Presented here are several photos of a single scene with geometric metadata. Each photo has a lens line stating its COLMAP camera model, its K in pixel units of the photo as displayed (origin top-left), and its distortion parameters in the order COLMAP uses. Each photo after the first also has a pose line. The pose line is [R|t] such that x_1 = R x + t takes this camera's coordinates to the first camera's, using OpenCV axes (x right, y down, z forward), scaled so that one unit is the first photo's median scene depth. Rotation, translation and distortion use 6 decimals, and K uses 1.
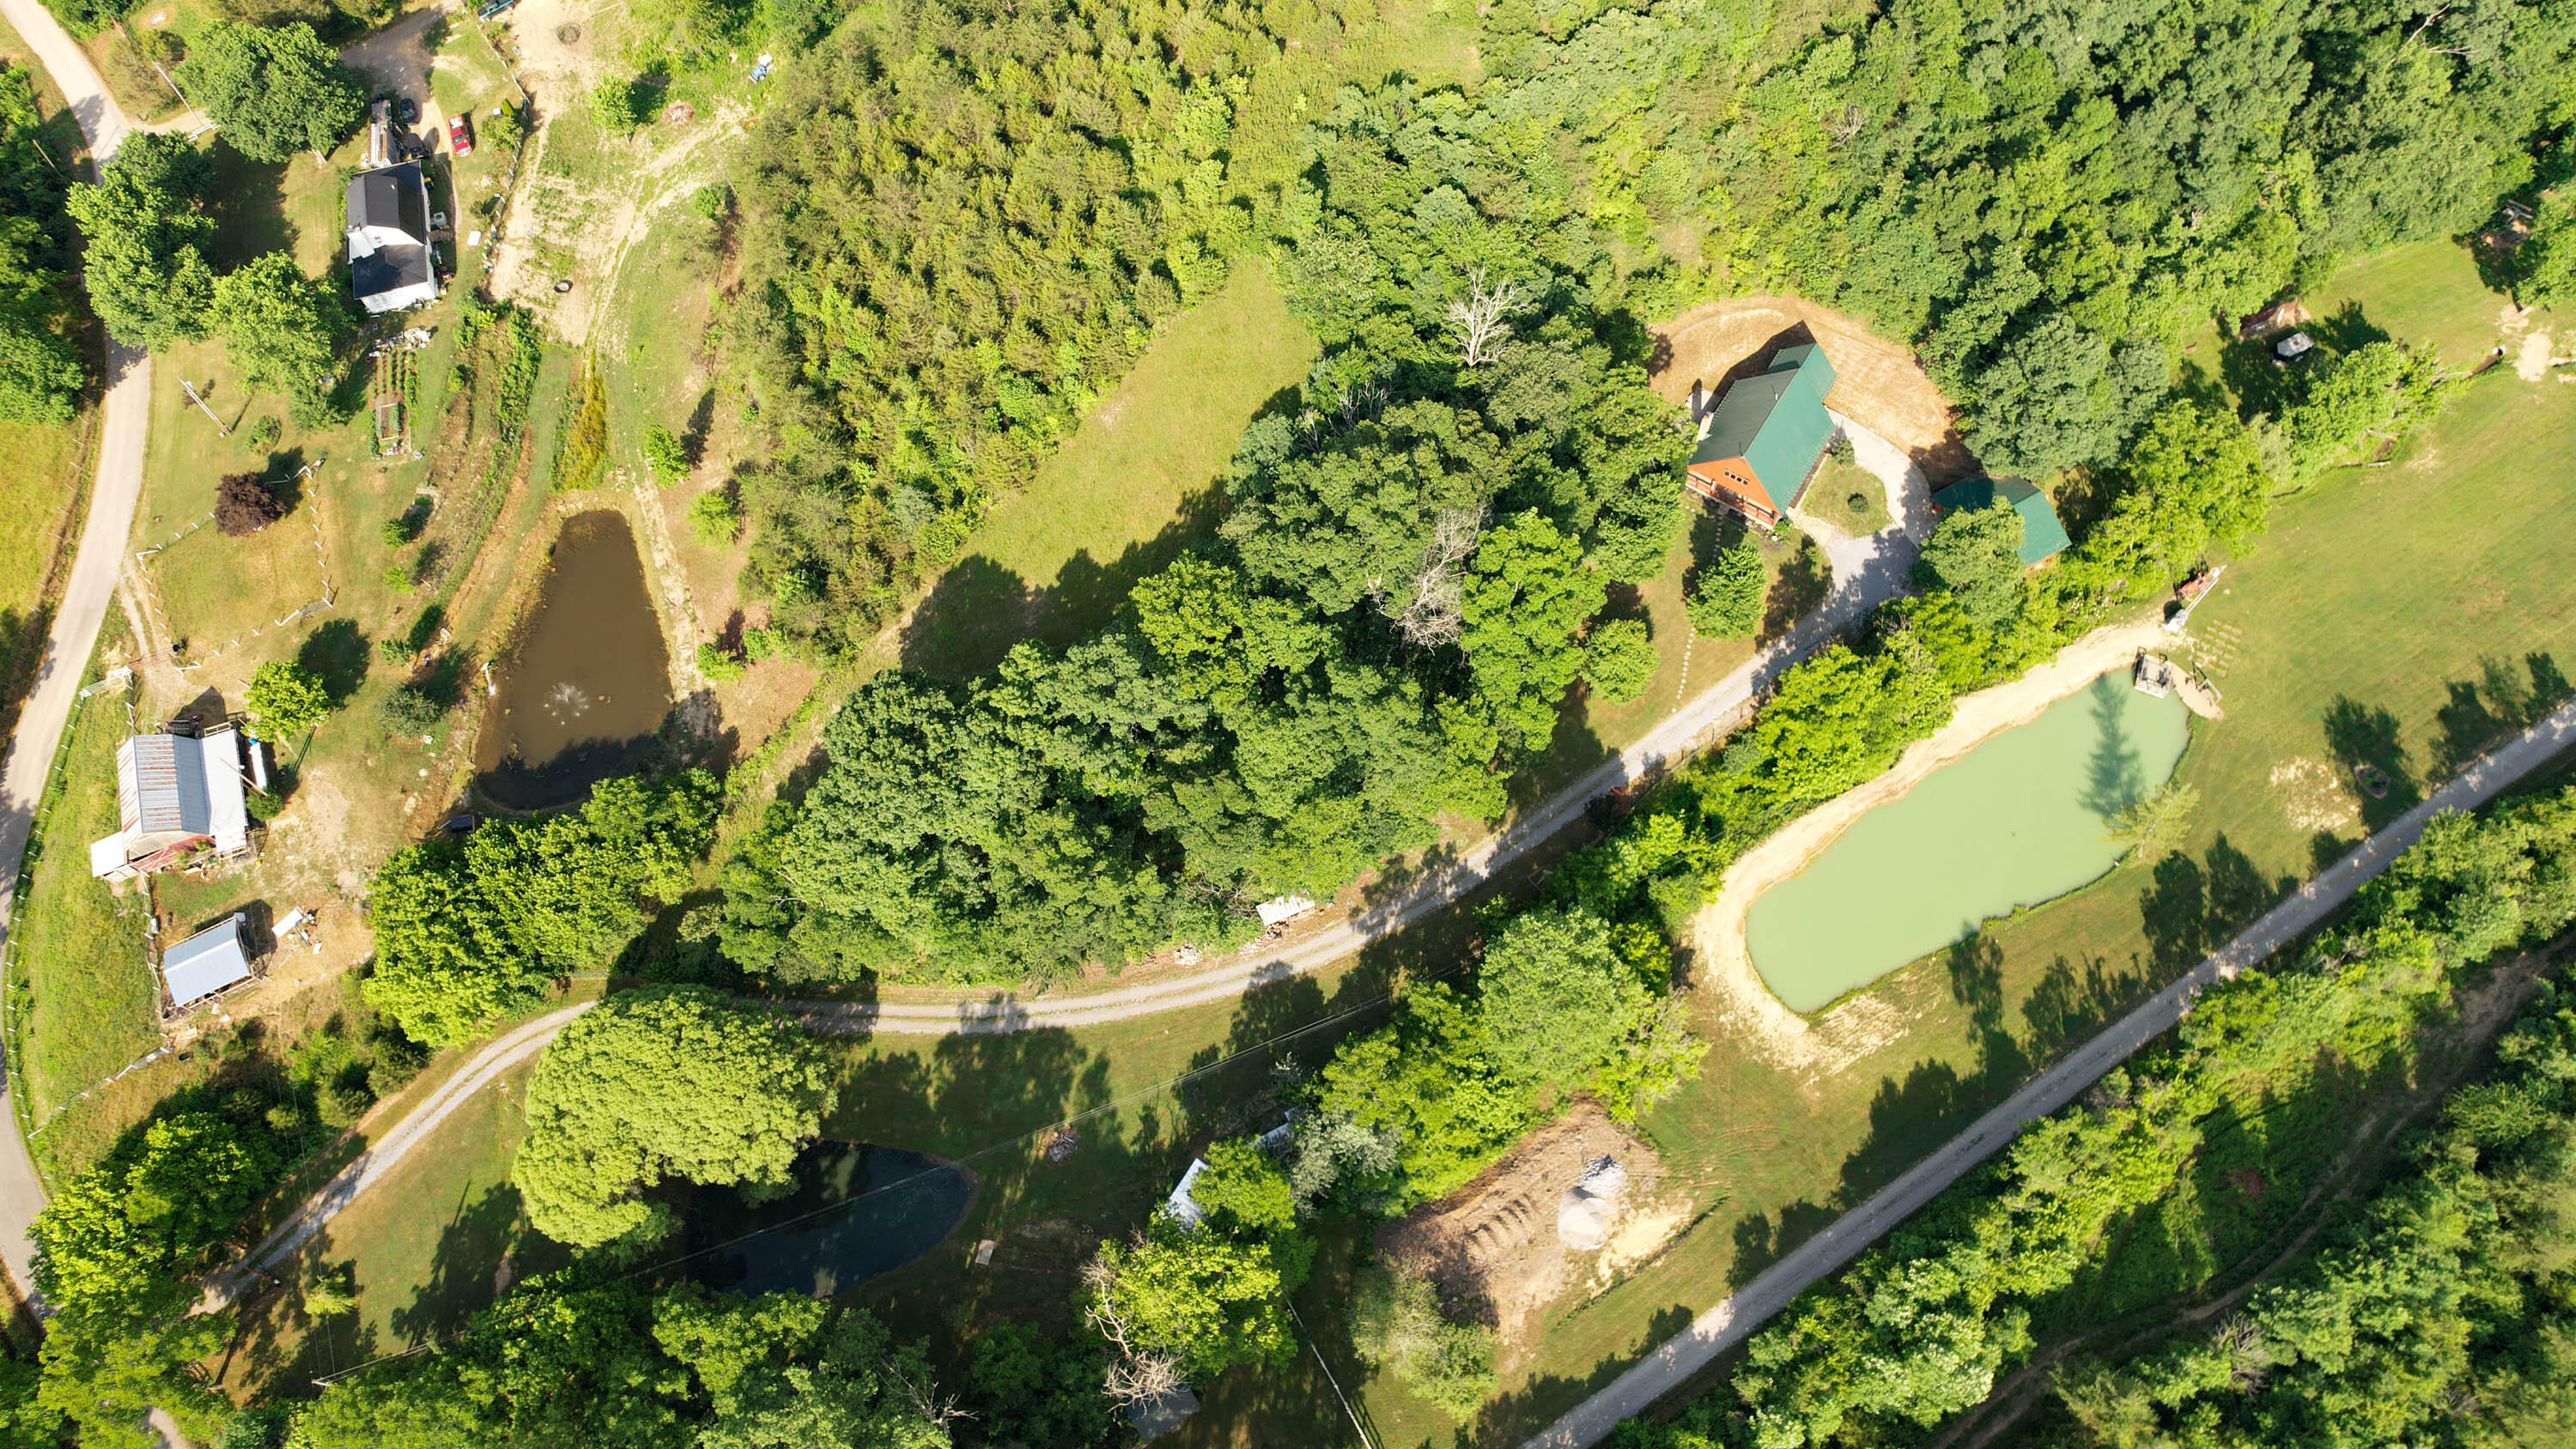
lens RADIAL K [[1640.7, 0, 1293.3], [0, 1640.7, 715.8], [0, 0, 1]] dist [-0.082417, 0.068733]
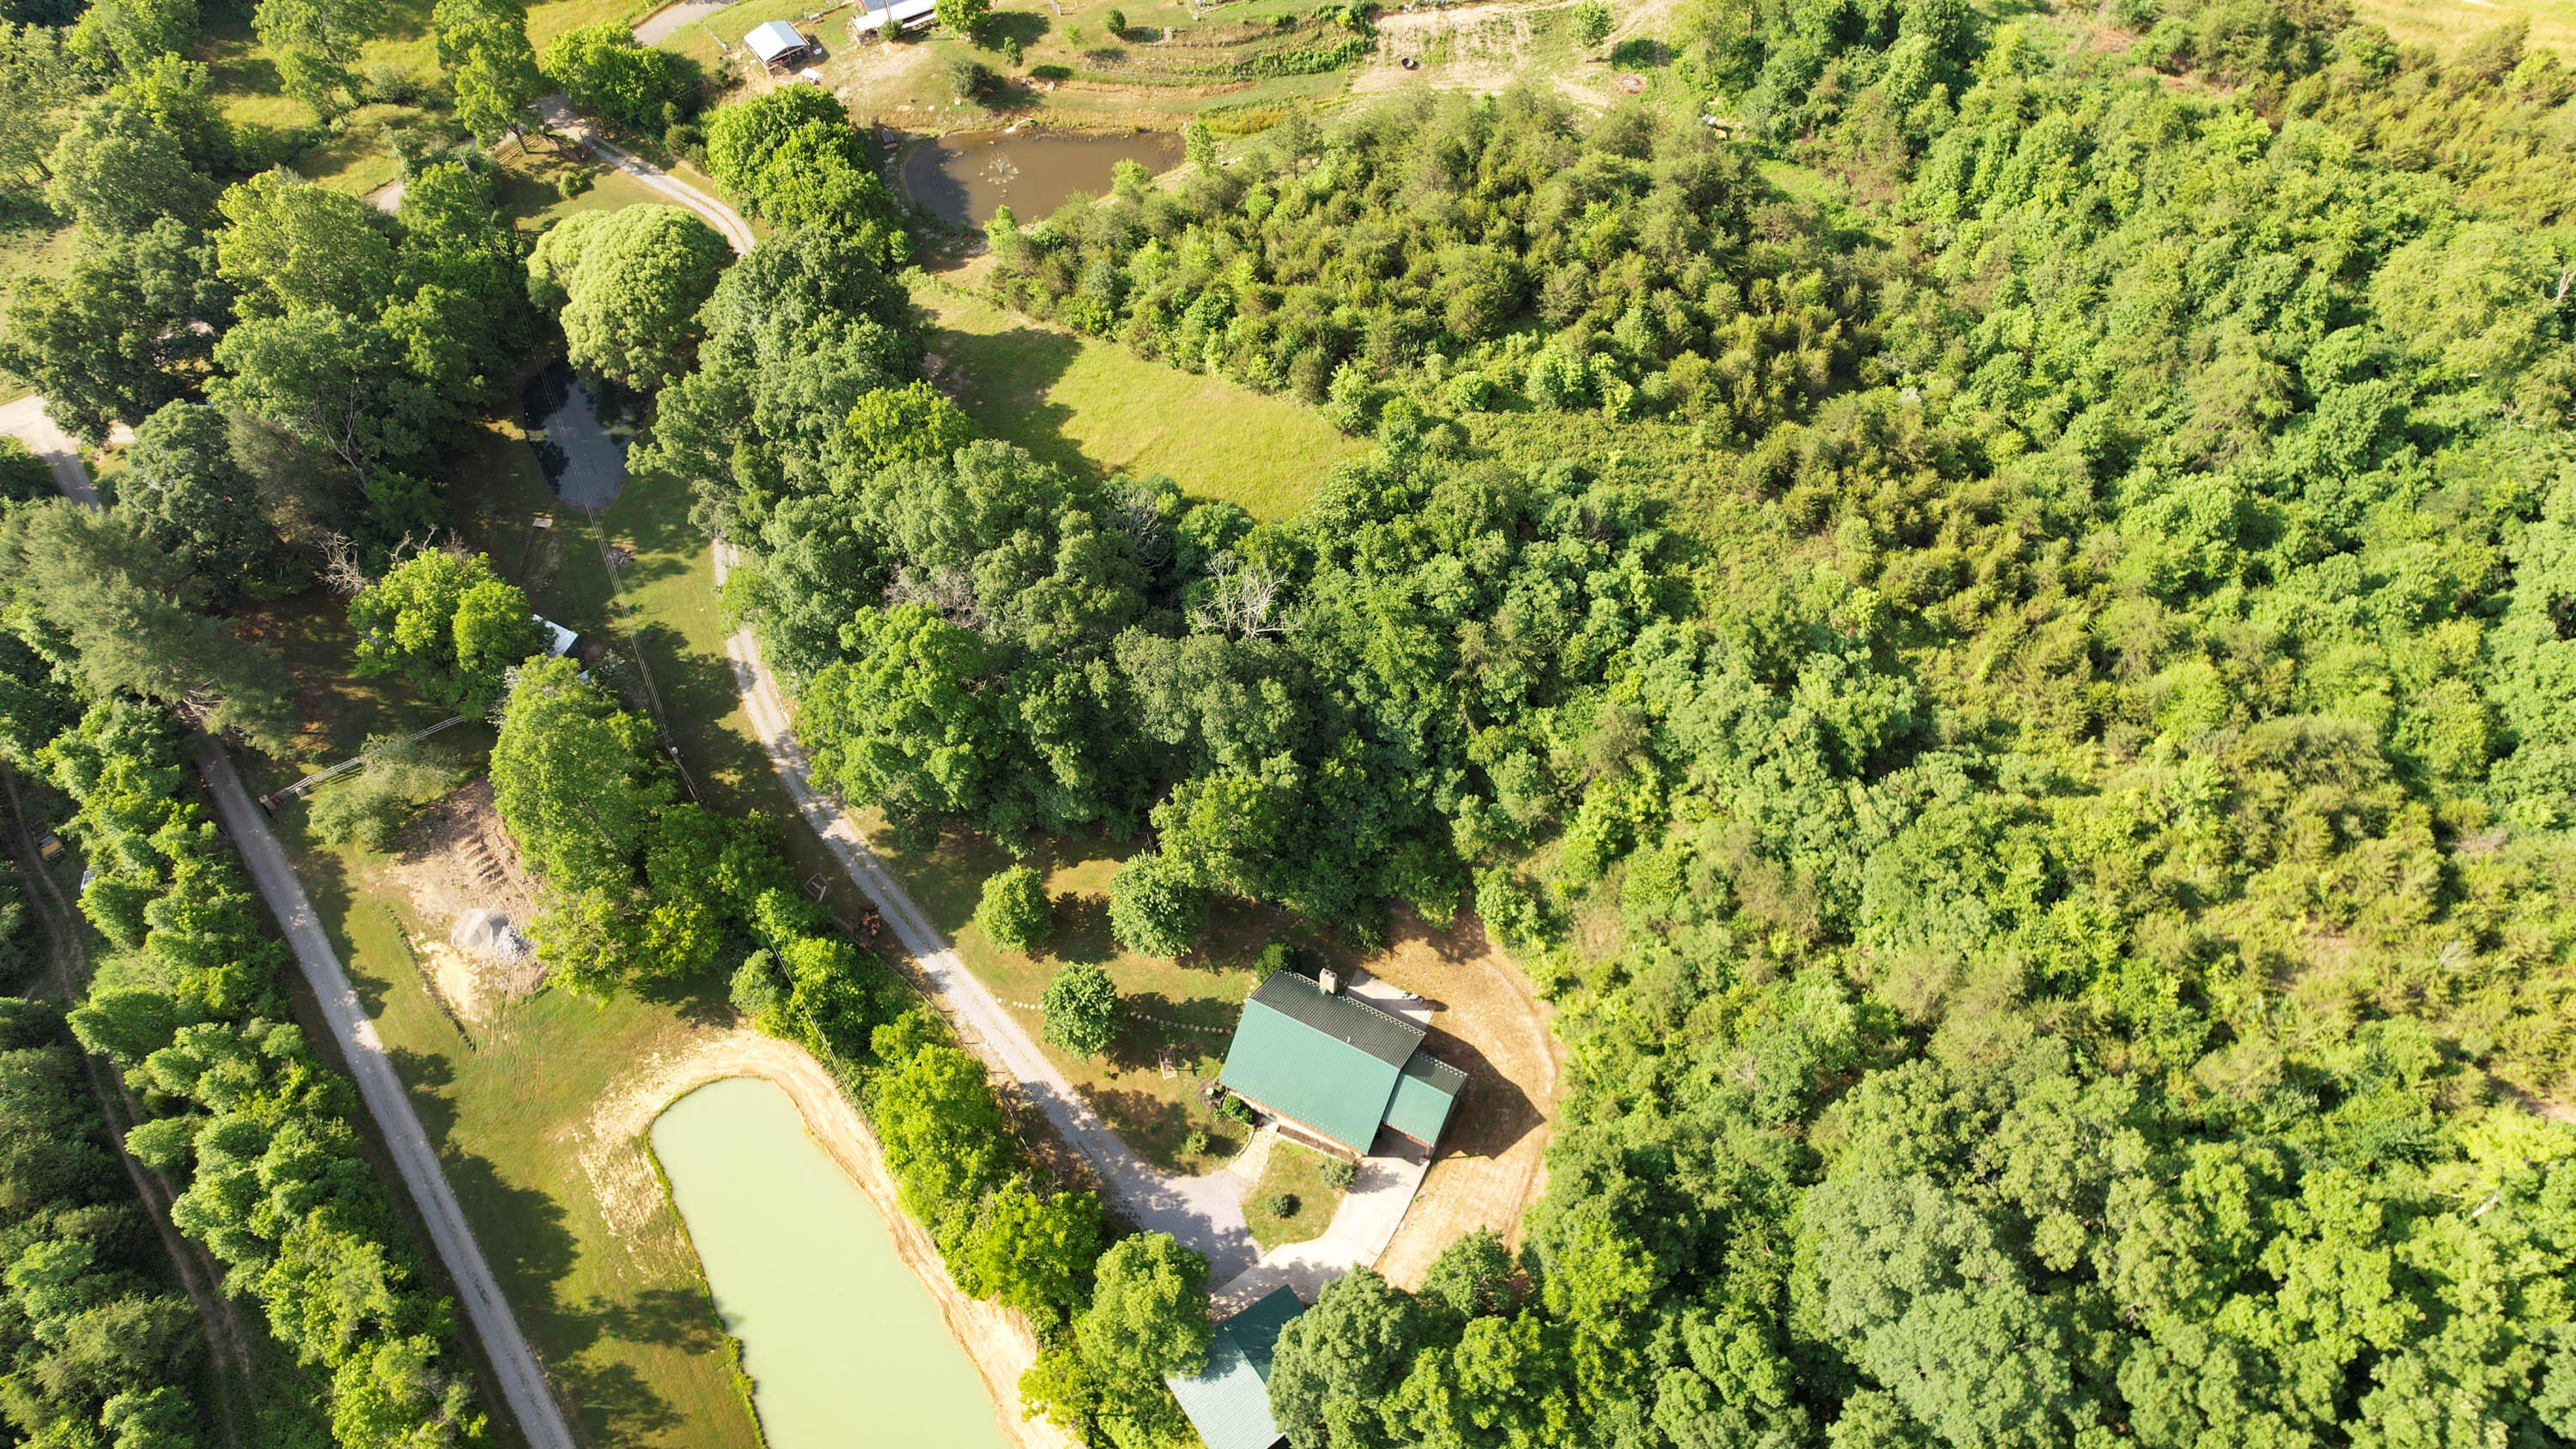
lens RADIAL K [[1640.7, 0, 1290.1], [0, 1640.7, 717.8], [0, 0, 1]] dist [-0.082417, 0.068733]
pose [[0.109565, 0.850440, -0.514537, 0.626754], [-0.867721, 0.334327, 0.367812, -0.567338], [0.484826, 0.406175, 0.774575, 0.336788]]
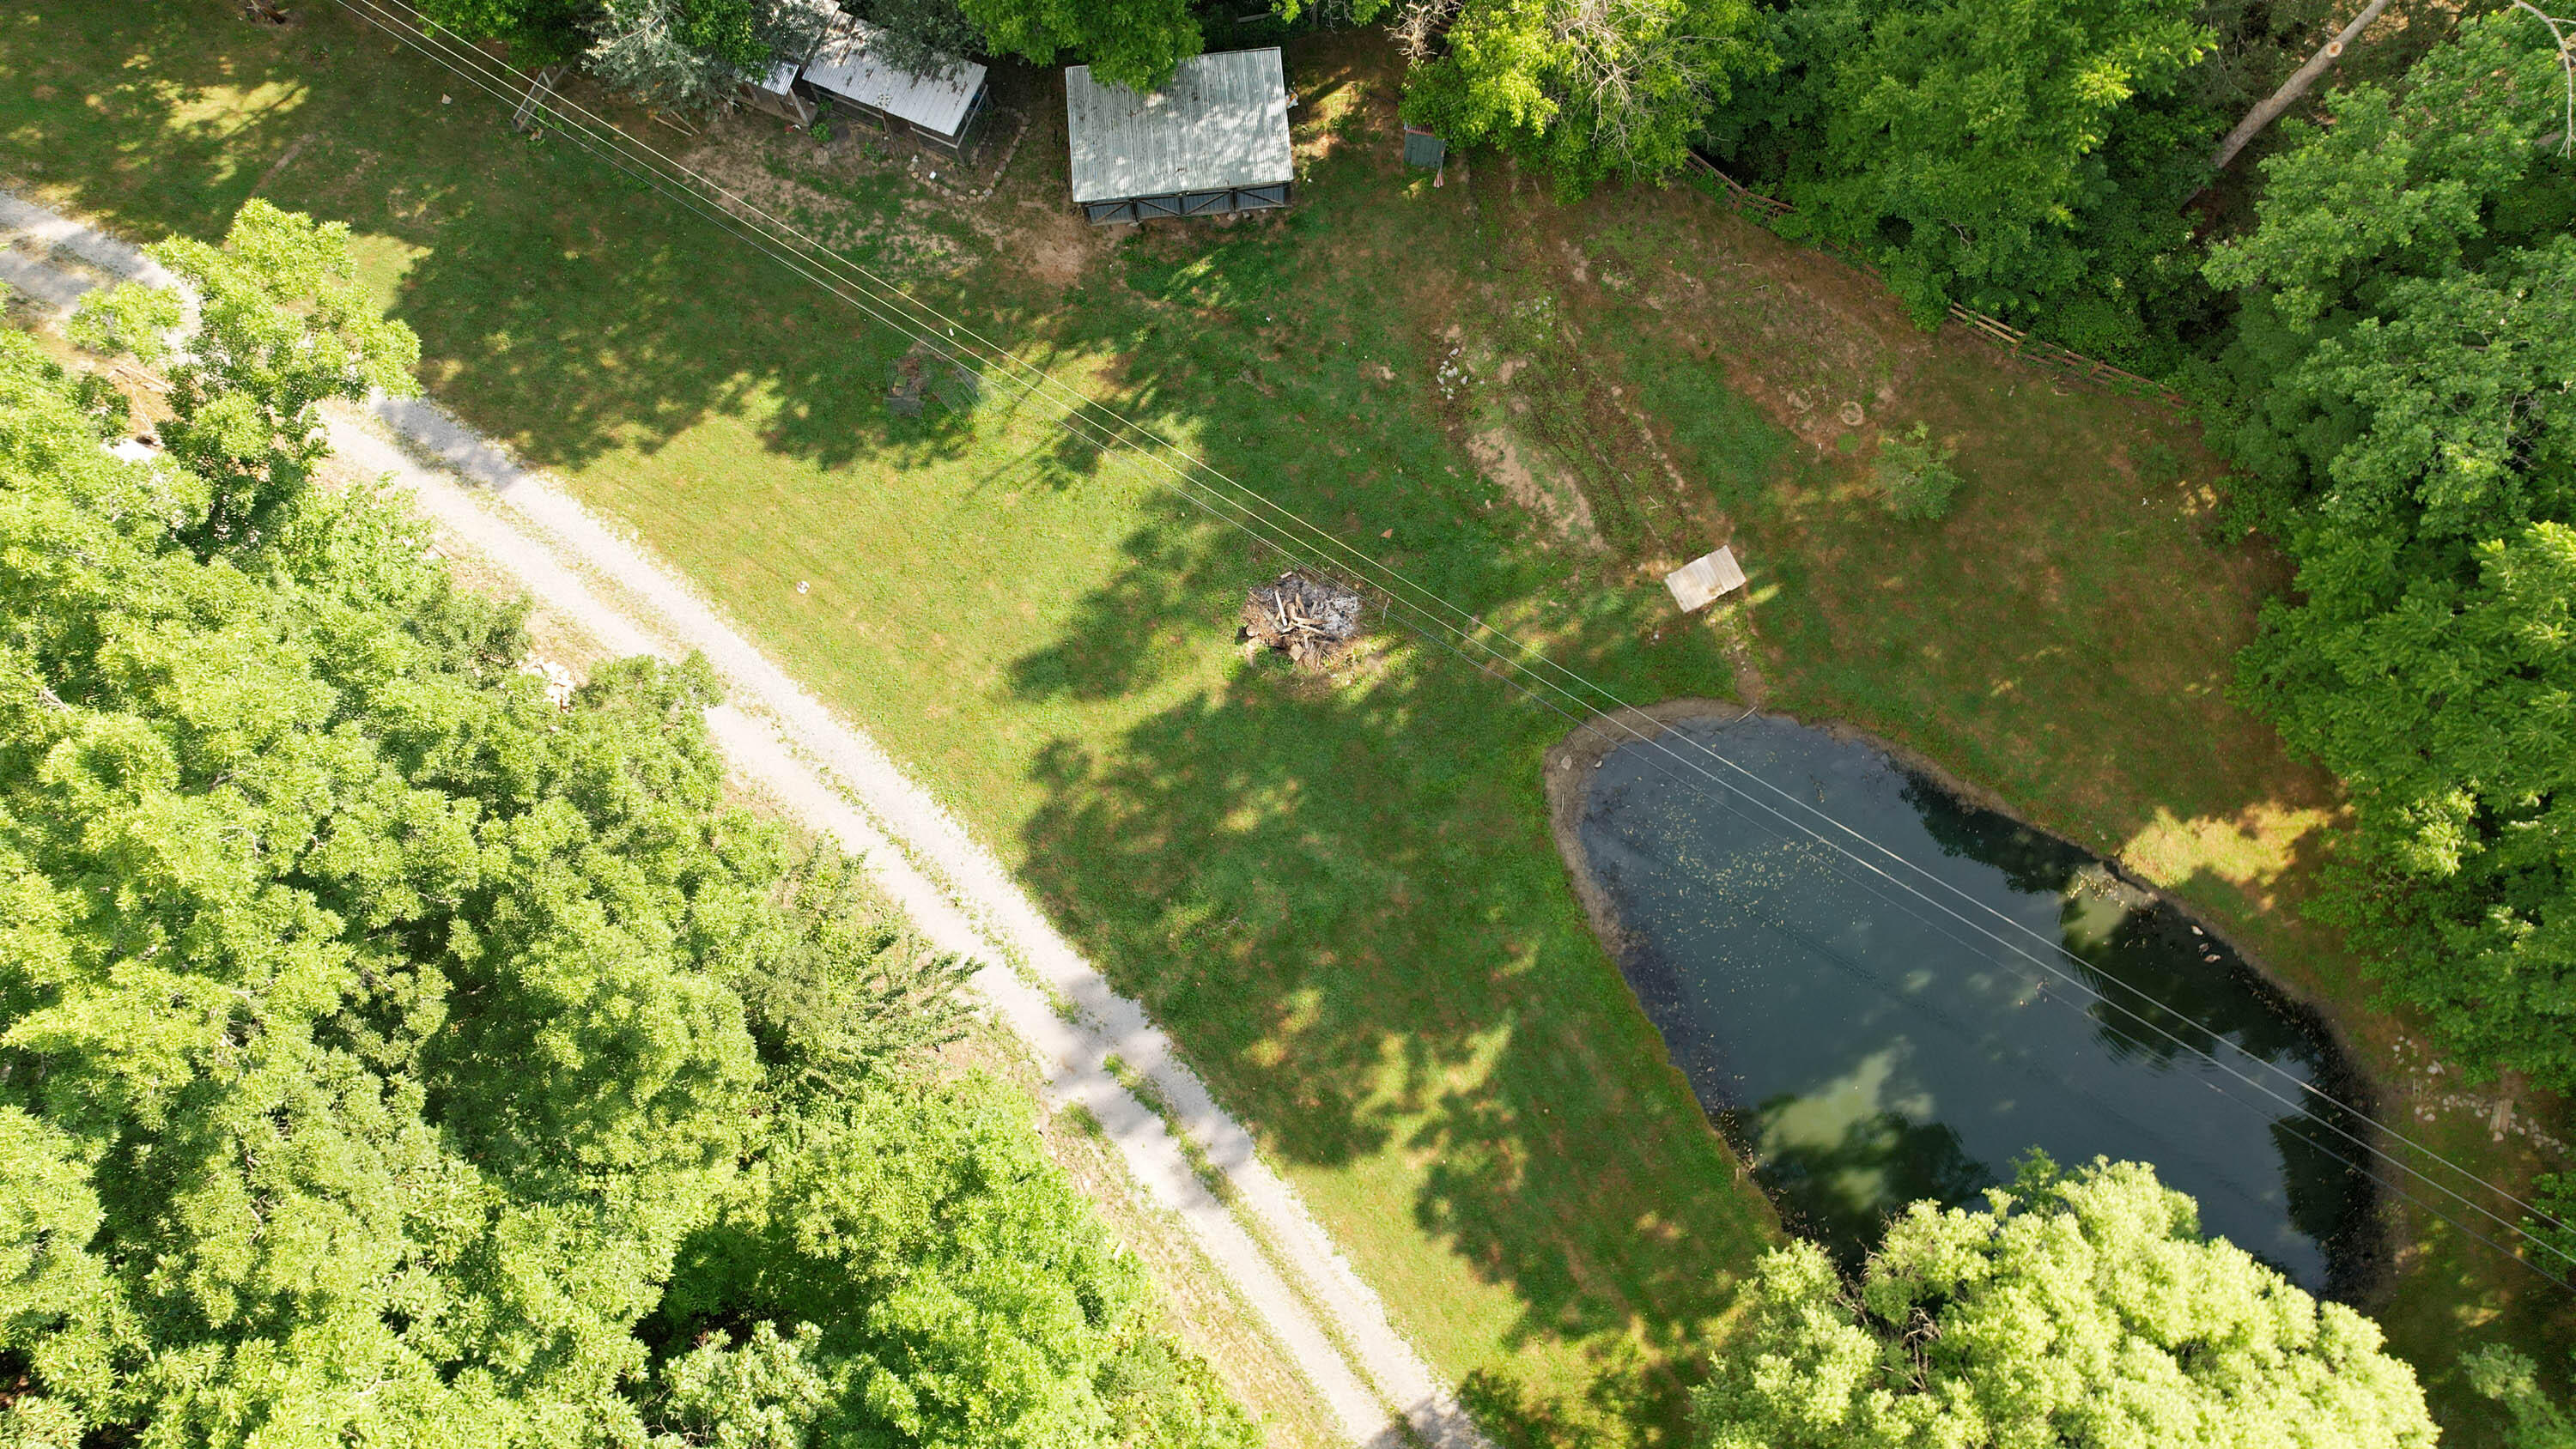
lens RADIAL K [[1640.7, 0, 1312.6], [0, 1640.7, 696.6], [0, 0, 1]] dist [-0.082417, 0.068733]
pose [[-0.633487, -0.765856, 0.110264, -0.182482], [0.674754, -0.477053, 0.563140, 0.078894], [-0.378683, 0.431143, 0.818972, 0.729857]]
